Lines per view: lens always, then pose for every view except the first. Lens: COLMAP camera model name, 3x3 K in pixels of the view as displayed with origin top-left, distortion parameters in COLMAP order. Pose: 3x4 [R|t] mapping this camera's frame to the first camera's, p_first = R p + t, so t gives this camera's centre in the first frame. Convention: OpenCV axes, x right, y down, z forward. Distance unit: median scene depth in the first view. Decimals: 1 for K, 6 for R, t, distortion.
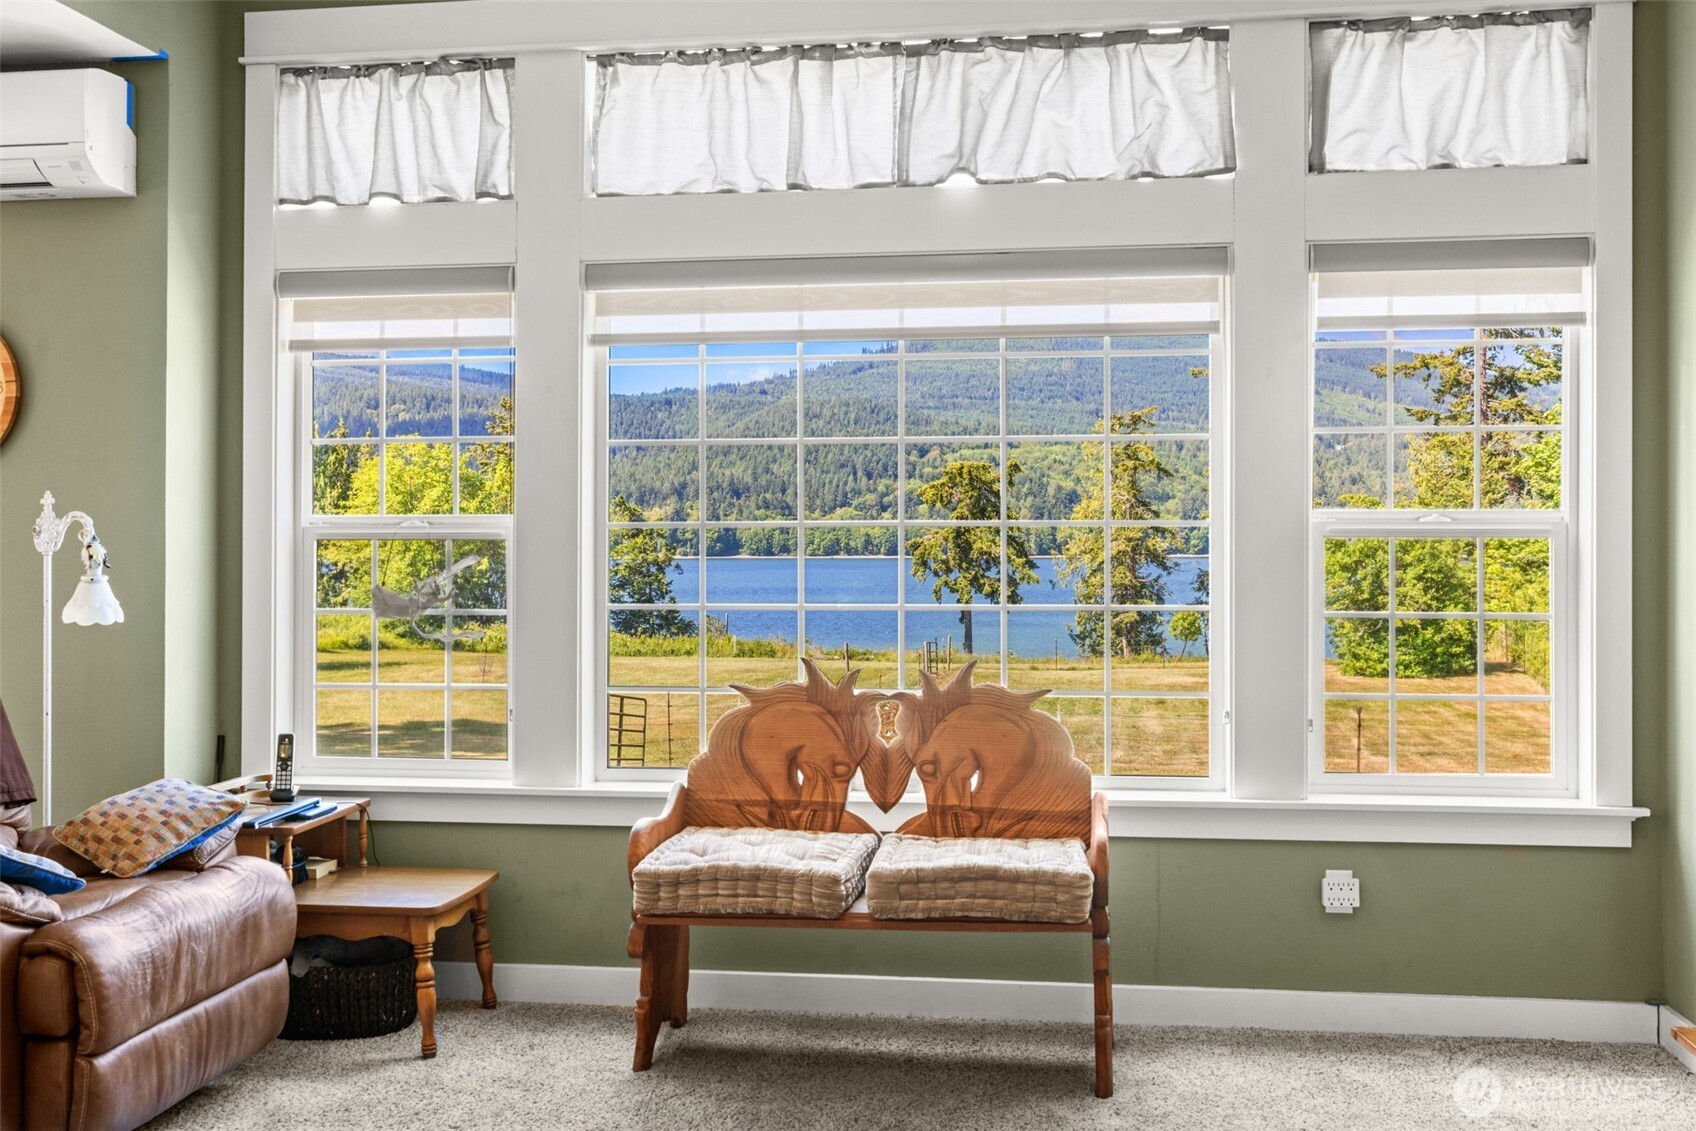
lens RADIAL K [[1674.1, 0, 843.3], [0, 1674.1, 548.8], [0, 0, 1]] dist [0.000975, 0.000000]
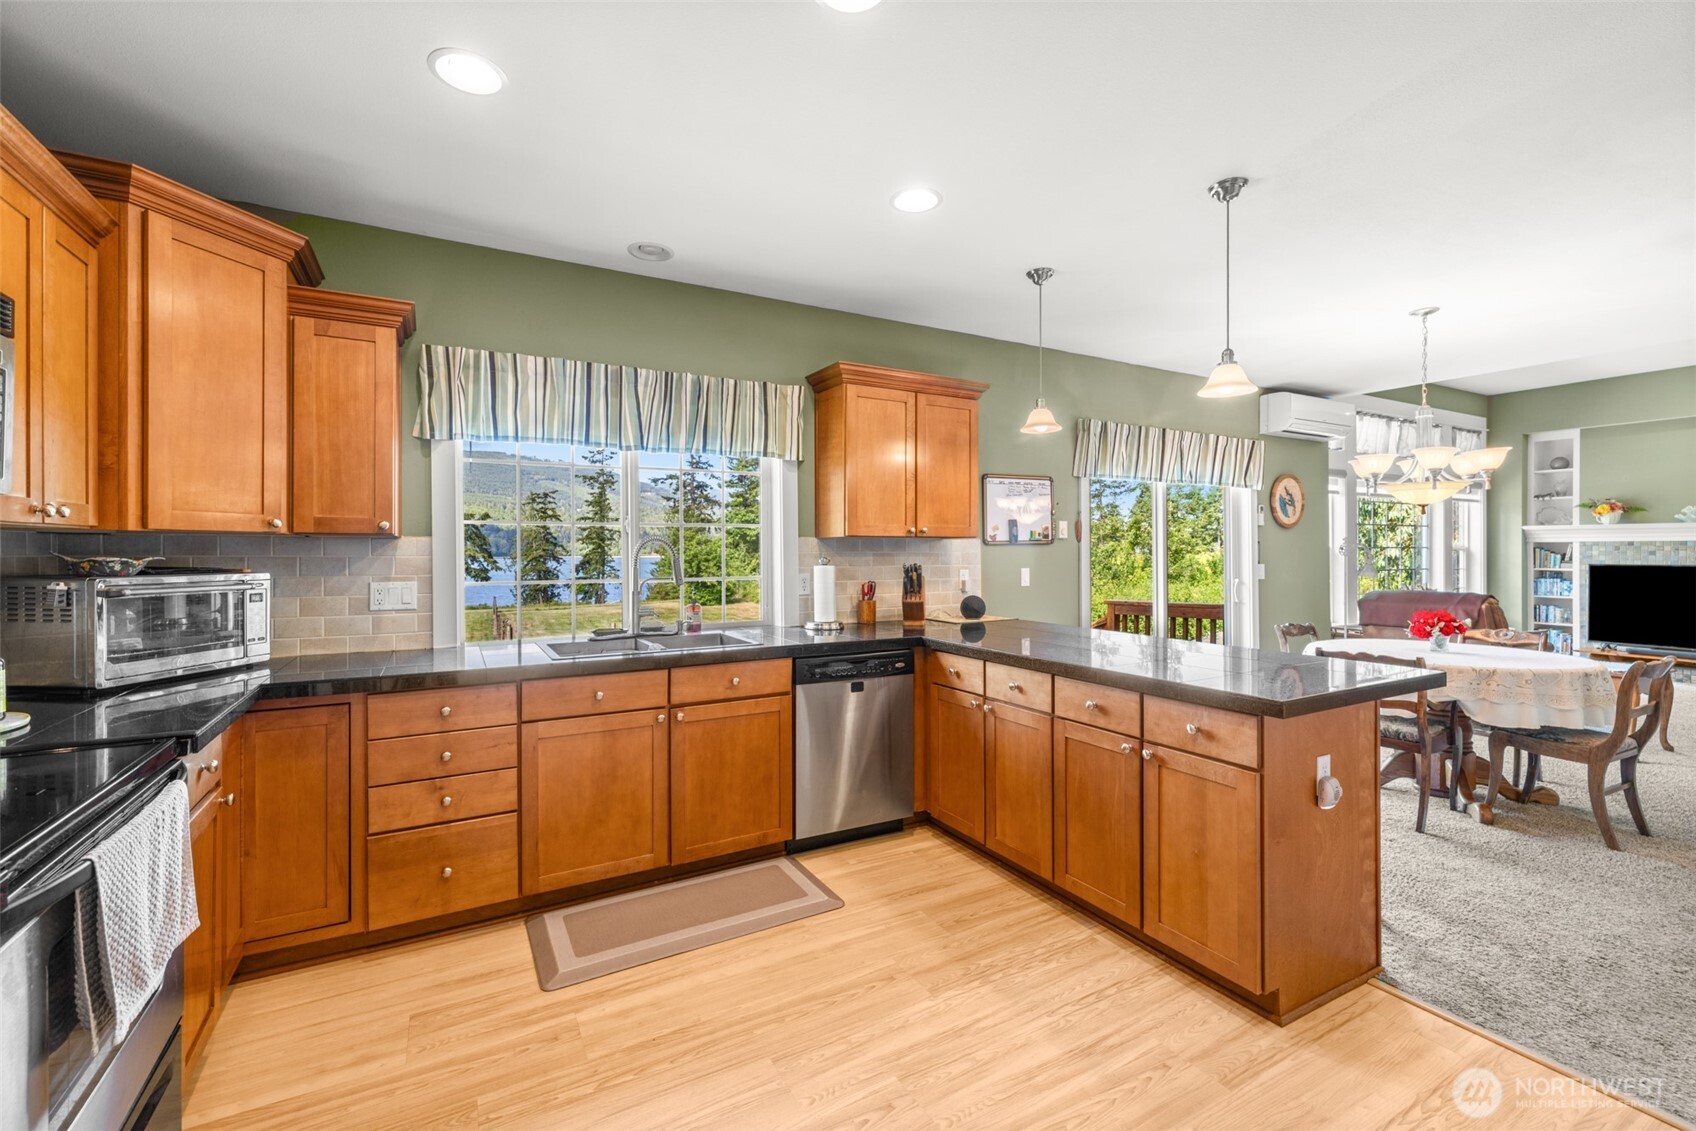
lens RADIAL K [[718.3, 0, 839.3], [0, 718.3, 549.9], [0, 0, 1]] dist [0.002387, -0.000302]
pose [[0.801510, -0.000457, 0.597981, -1.905672], [0.003861, 0.999983, -0.004410, -0.005485], [-0.597968, 0.005843, 0.801498, 0.451504]]
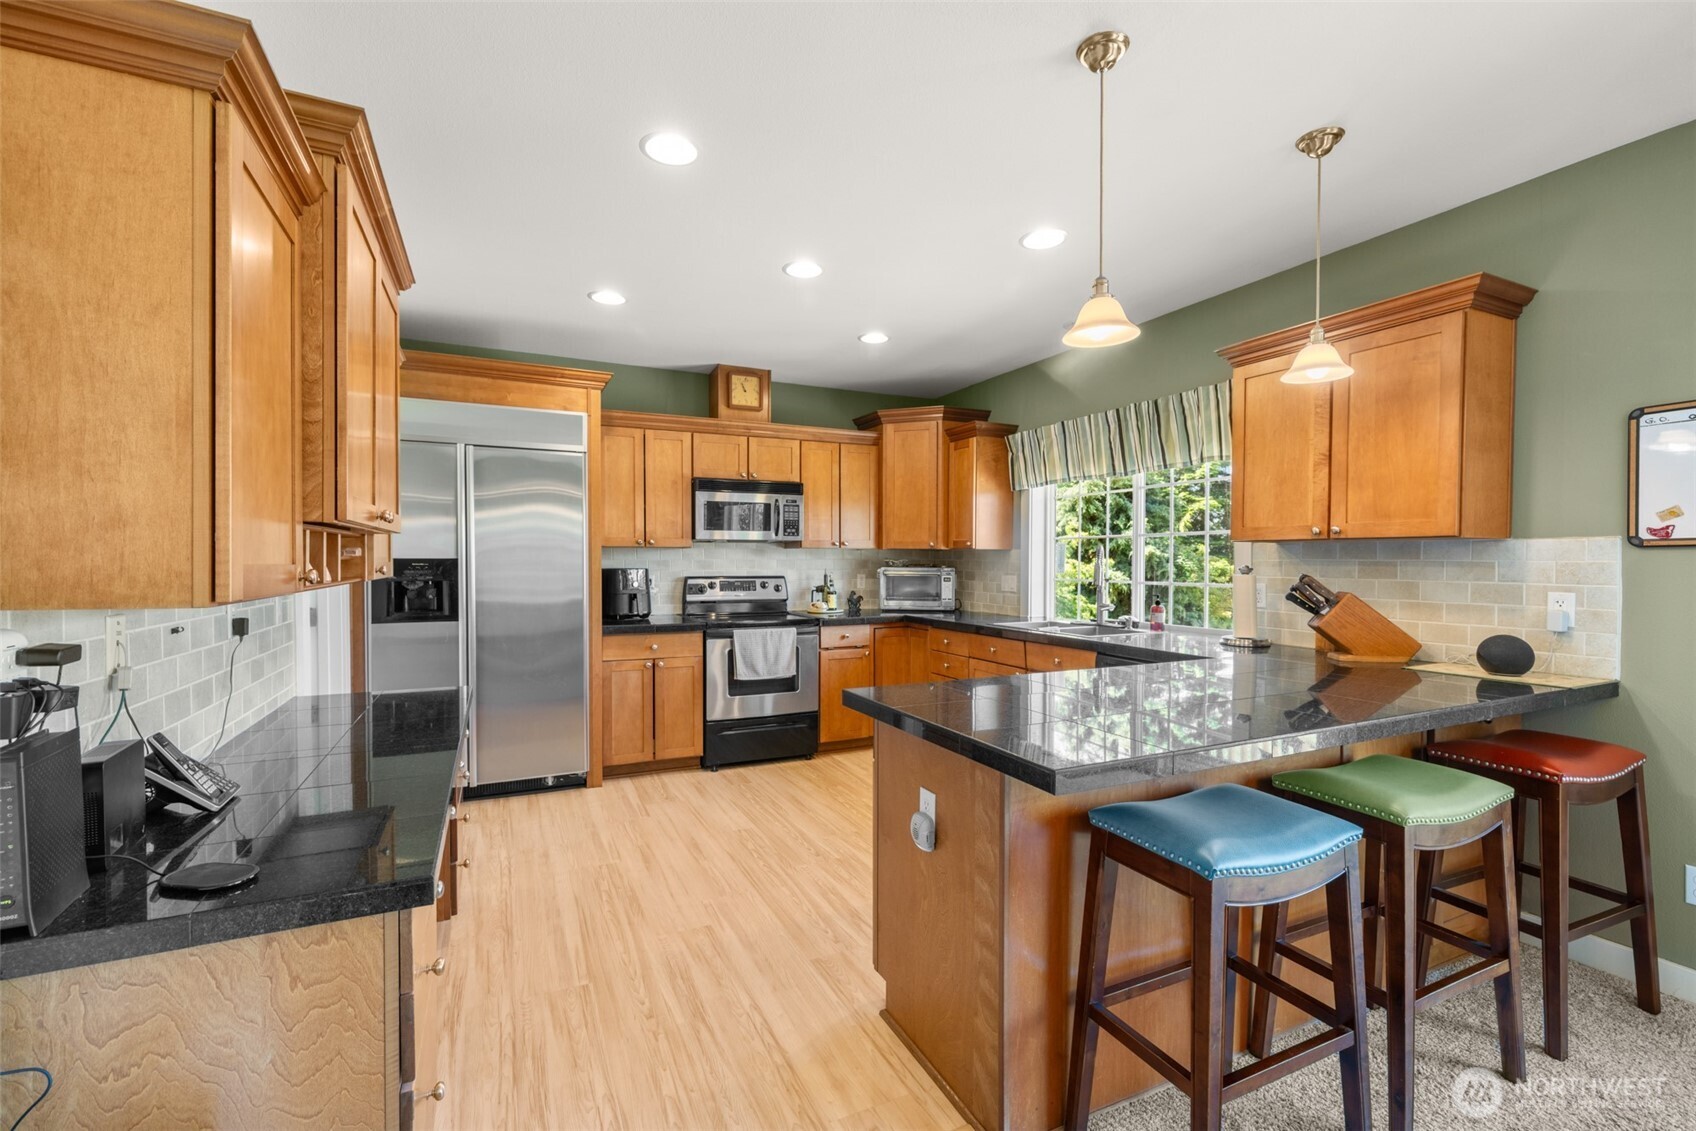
lens RADIAL K [[718.3, 0, 842.4], [0, 718.3, 583.4], [0, 0, 1]] dist [0.002387, -0.000302]
pose [[0.549483, 0.029962, -0.834967, -1.092345], [-0.005453, 0.999464, 0.032277, -0.003900], [0.835487, -0.013183, 0.549352, 0.378502]]
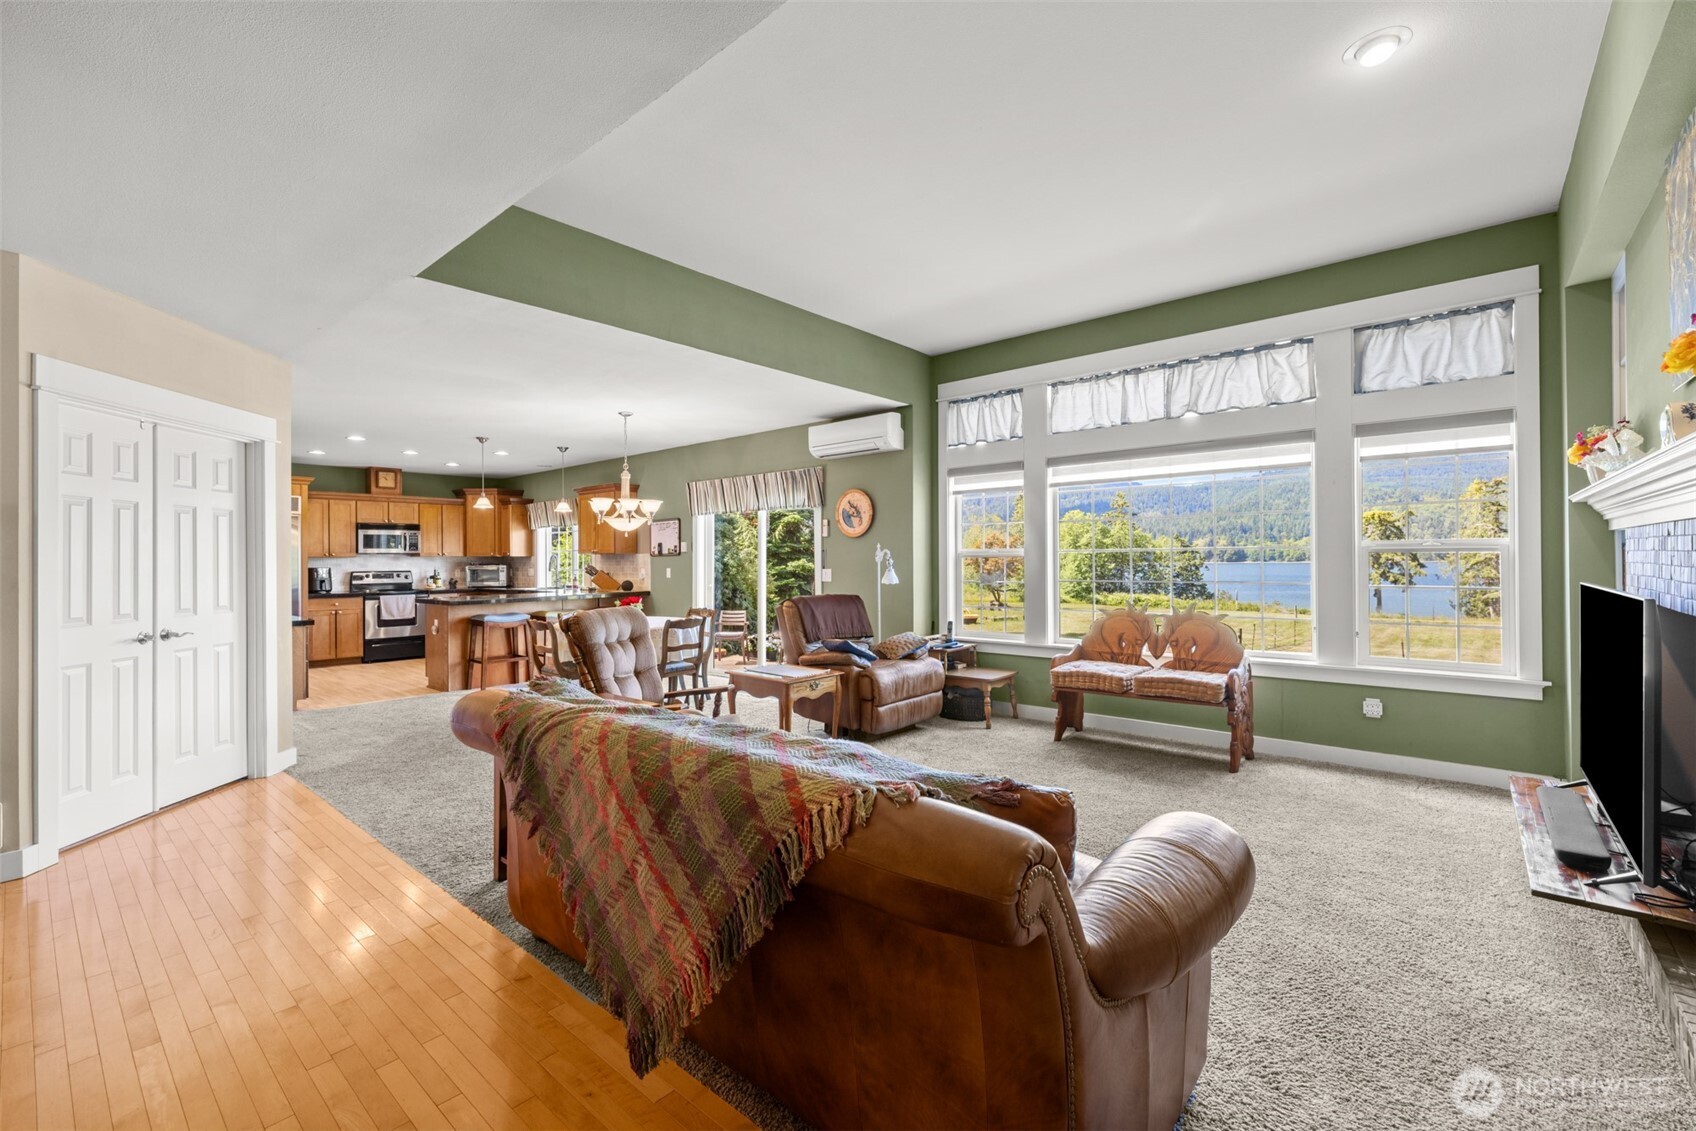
lens RADIAL K [[718.3, 0, 839.6], [0, 718.3, 559.5], [0, 0, 1]] dist [0.002387, -0.000302]
pose [[0.837823, -0.006539, -0.545902, 0.211517], [0.006446, 0.999977, -0.002084, -0.000055], [0.545904, -0.001773, 0.837846, -0.203711]]
